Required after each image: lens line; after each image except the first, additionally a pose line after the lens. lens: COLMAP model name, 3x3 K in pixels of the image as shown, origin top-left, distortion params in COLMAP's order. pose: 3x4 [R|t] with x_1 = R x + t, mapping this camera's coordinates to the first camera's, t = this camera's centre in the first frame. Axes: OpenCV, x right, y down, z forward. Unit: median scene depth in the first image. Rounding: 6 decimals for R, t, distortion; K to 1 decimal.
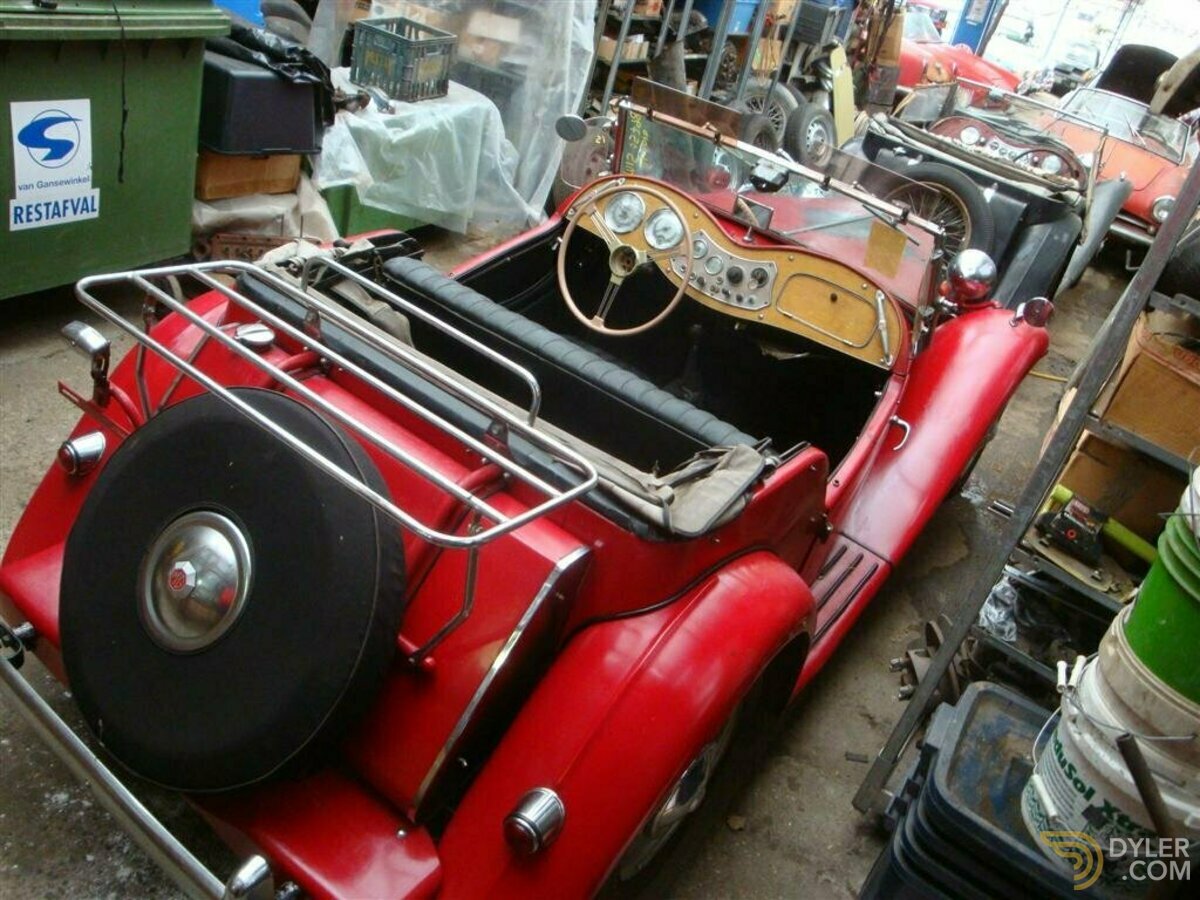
lens RADIAL K [[1002.7, 0, 600.0], [0, 1002.7, 450.0], [0, 0, 1]] dist [-0.160309, 0.142352]
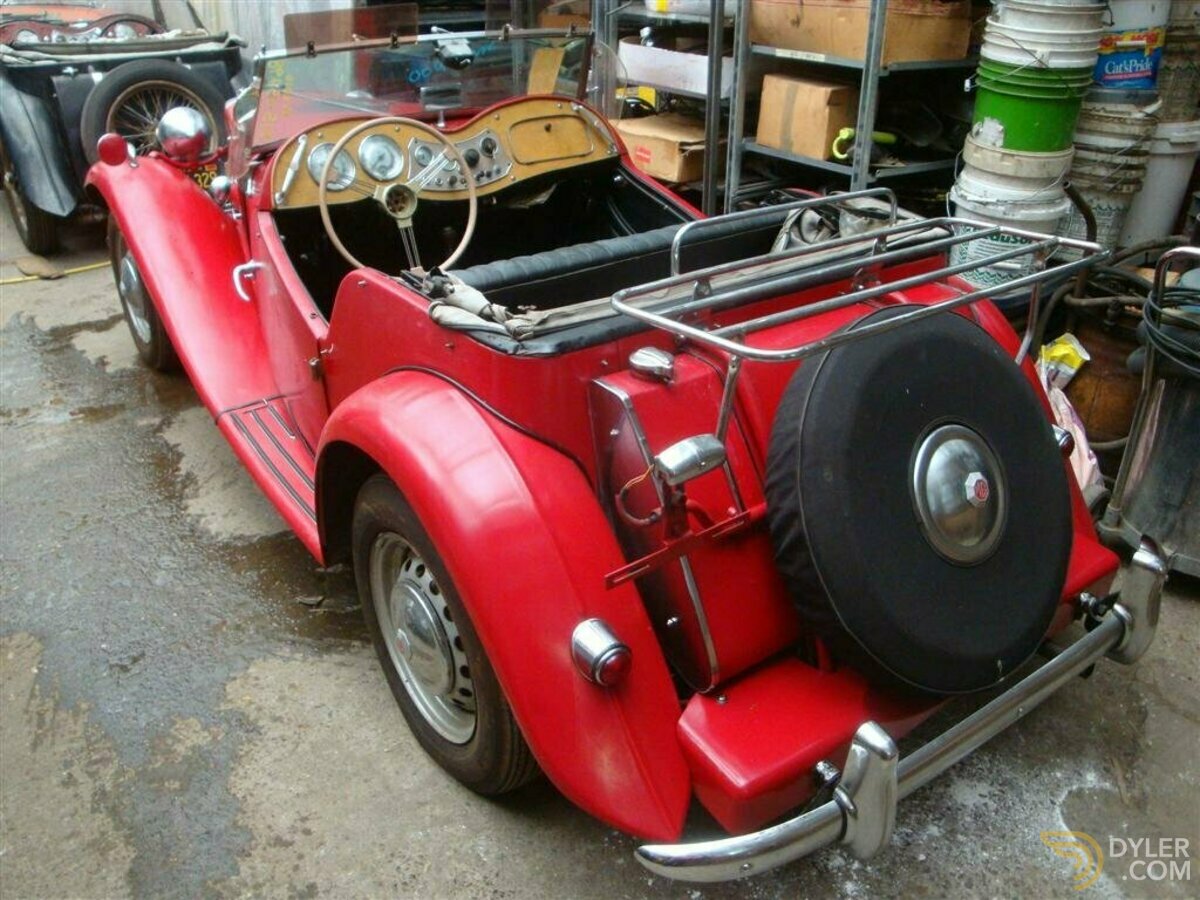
lens RADIAL K [[1002.7, 0, 600.0], [0, 1002.7, 450.0], [0, 0, 1]] dist [-0.160309, 0.142352]
pose [[0.313859, -0.642708, 0.698870, -1.016375], [0.542442, 0.725490, 0.423581, -0.448612], [-0.779262, 0.246151, 0.576334, 0.566670]]
